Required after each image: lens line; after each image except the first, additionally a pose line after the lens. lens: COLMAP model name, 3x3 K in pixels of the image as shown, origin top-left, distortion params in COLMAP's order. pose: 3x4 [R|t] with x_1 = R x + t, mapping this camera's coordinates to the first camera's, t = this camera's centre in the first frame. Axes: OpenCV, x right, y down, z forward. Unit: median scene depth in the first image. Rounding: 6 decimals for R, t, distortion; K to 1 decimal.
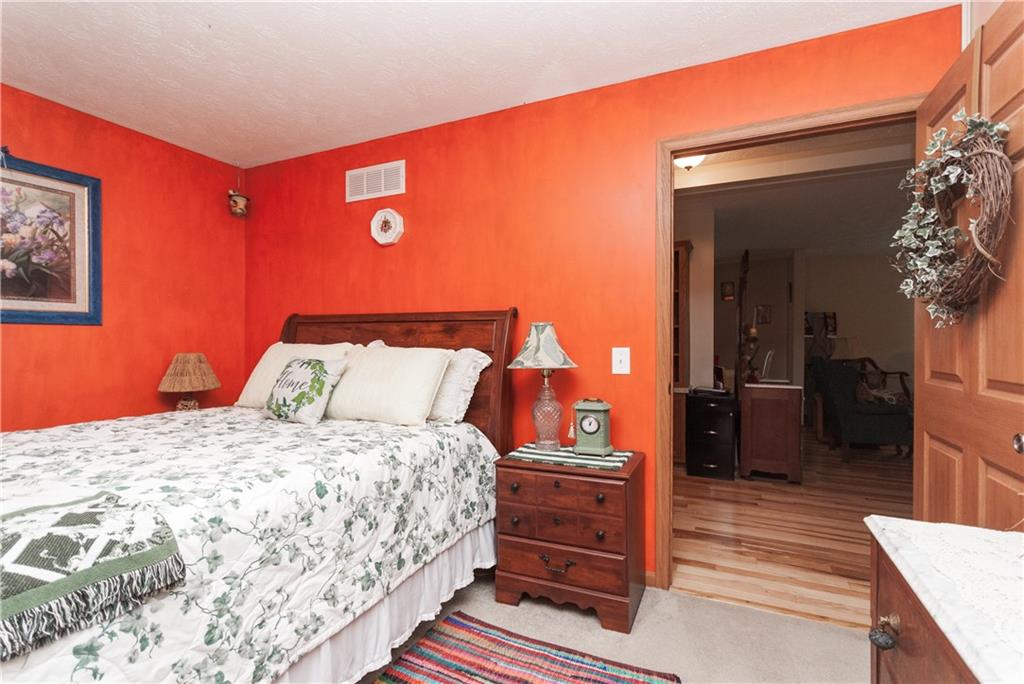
lens RADIAL K [[456.7, 0, 512.0], [0, 456.7, 333.5], [0, 0, 1]] dist [0.001623, 0.000817]
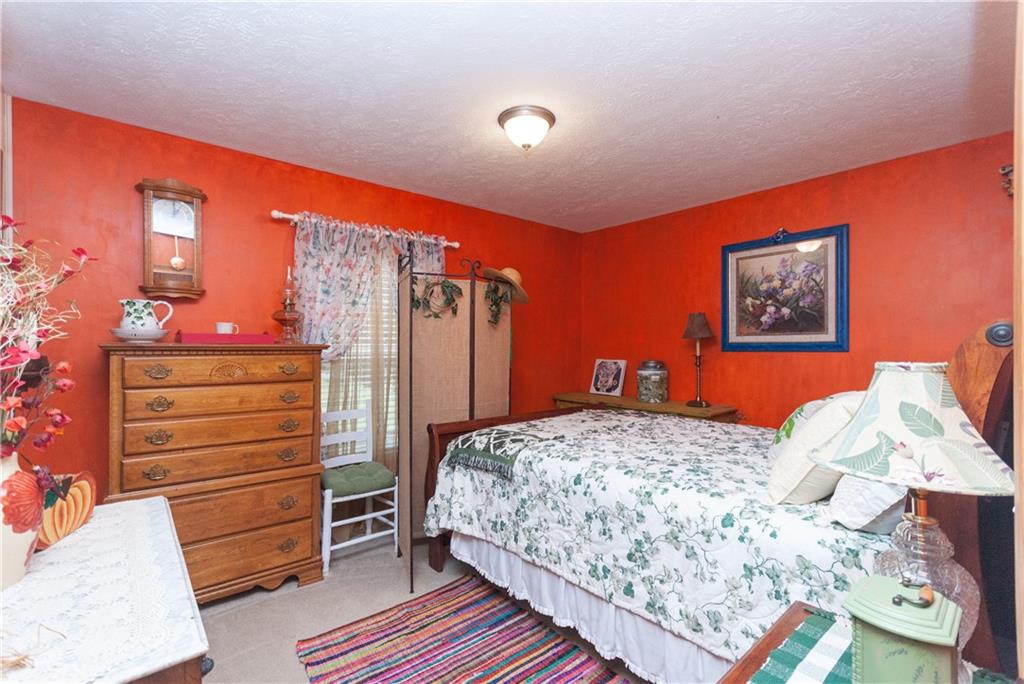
lens RADIAL K [[458.6, 0, 514.6], [0, 458.6, 346.1], [0, 0, 1]] dist [0.000707, 0.000196]
pose [[-0.408216, -0.006828, -0.912860, 0.795138], [0.018775, 0.999698, -0.015873, -0.047031], [0.912692, -0.023619, -0.407964, 1.151971]]
